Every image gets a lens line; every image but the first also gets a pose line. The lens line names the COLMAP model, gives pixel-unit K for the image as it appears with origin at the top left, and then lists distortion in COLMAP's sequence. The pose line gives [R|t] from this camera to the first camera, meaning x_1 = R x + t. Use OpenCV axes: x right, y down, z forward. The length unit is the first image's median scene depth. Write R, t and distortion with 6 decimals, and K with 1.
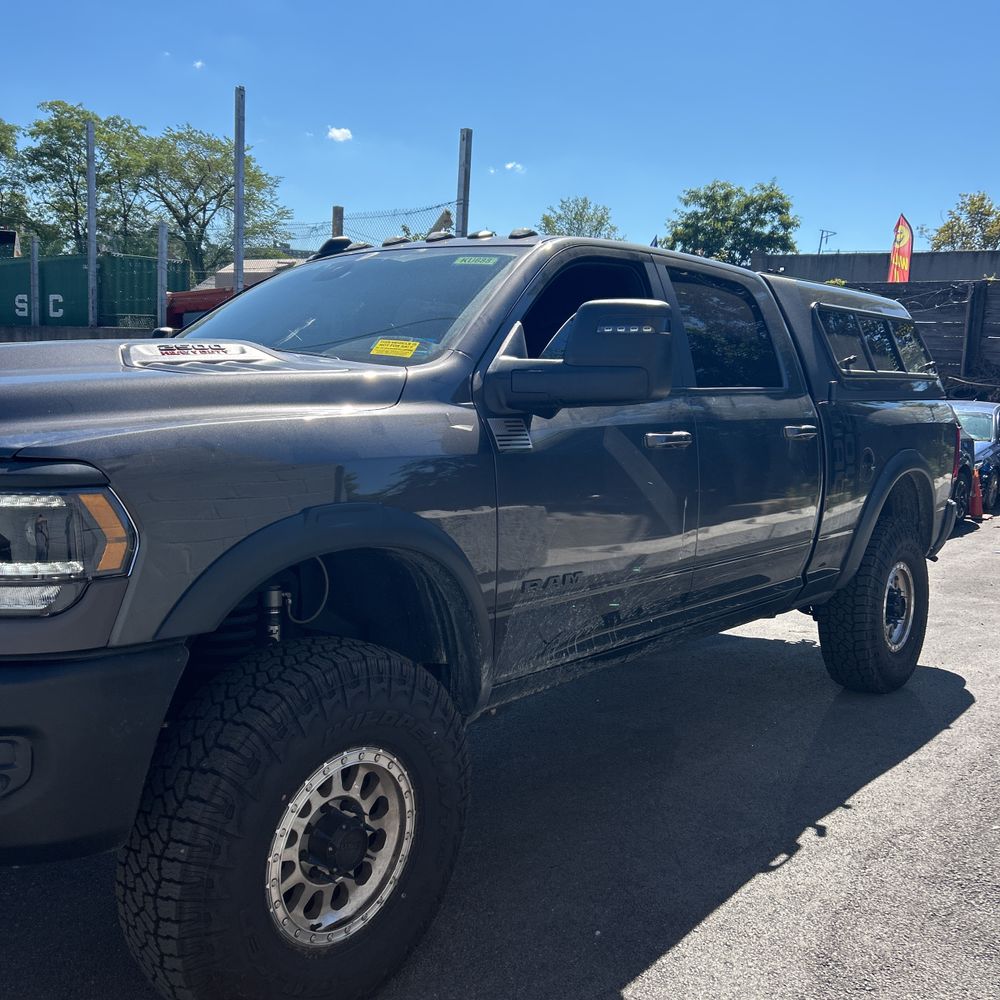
lens RADIAL K [[1001.9, 0, 504.2], [0, 1001.9, 535.0], [0, 0, 1]] dist [0.020601, -0.041085]
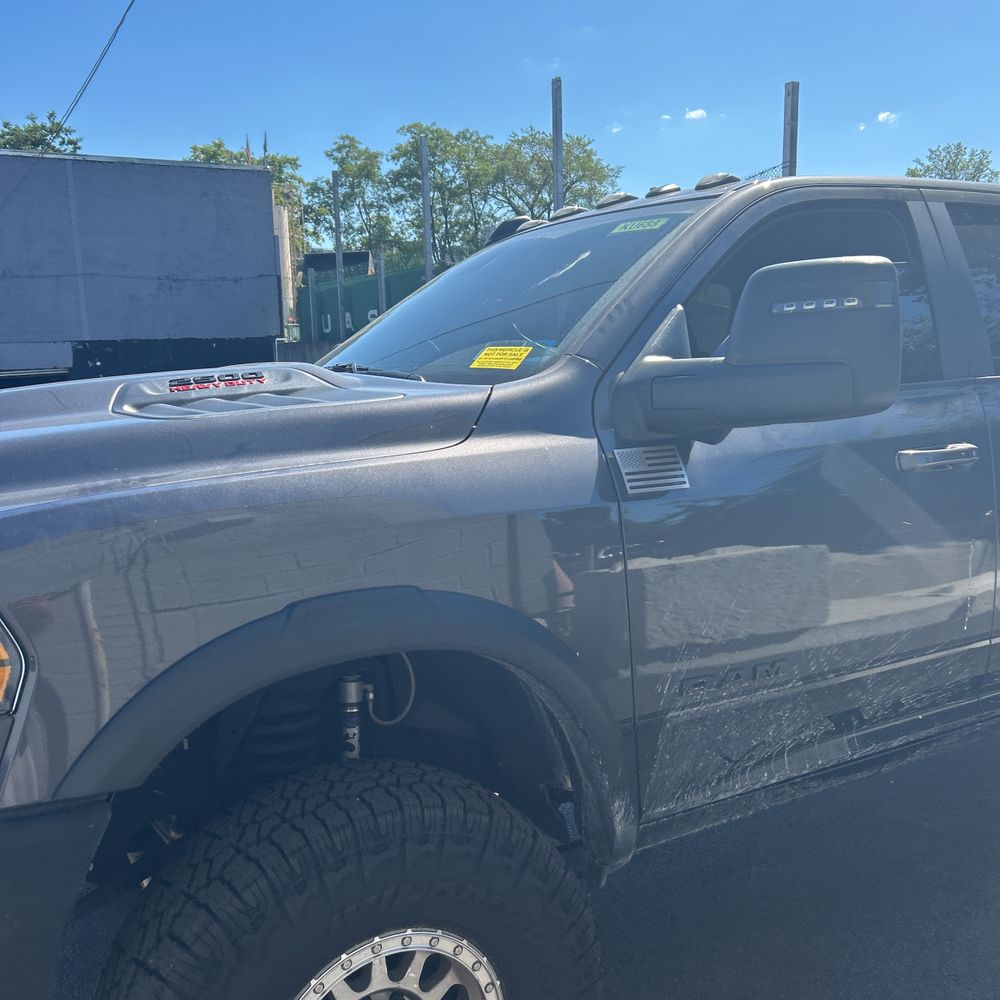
lens RADIAL K [[1001.9, 0, 504.2], [0, 1001.9, 535.0], [0, 0, 1]] dist [0.020601, -0.041085]
pose [[0.936736, -0.008125, -0.349942, 0.134598], [0.012723, 0.999860, 0.010841, -0.057483], [0.349805, -0.014608, 0.936709, 0.278417]]
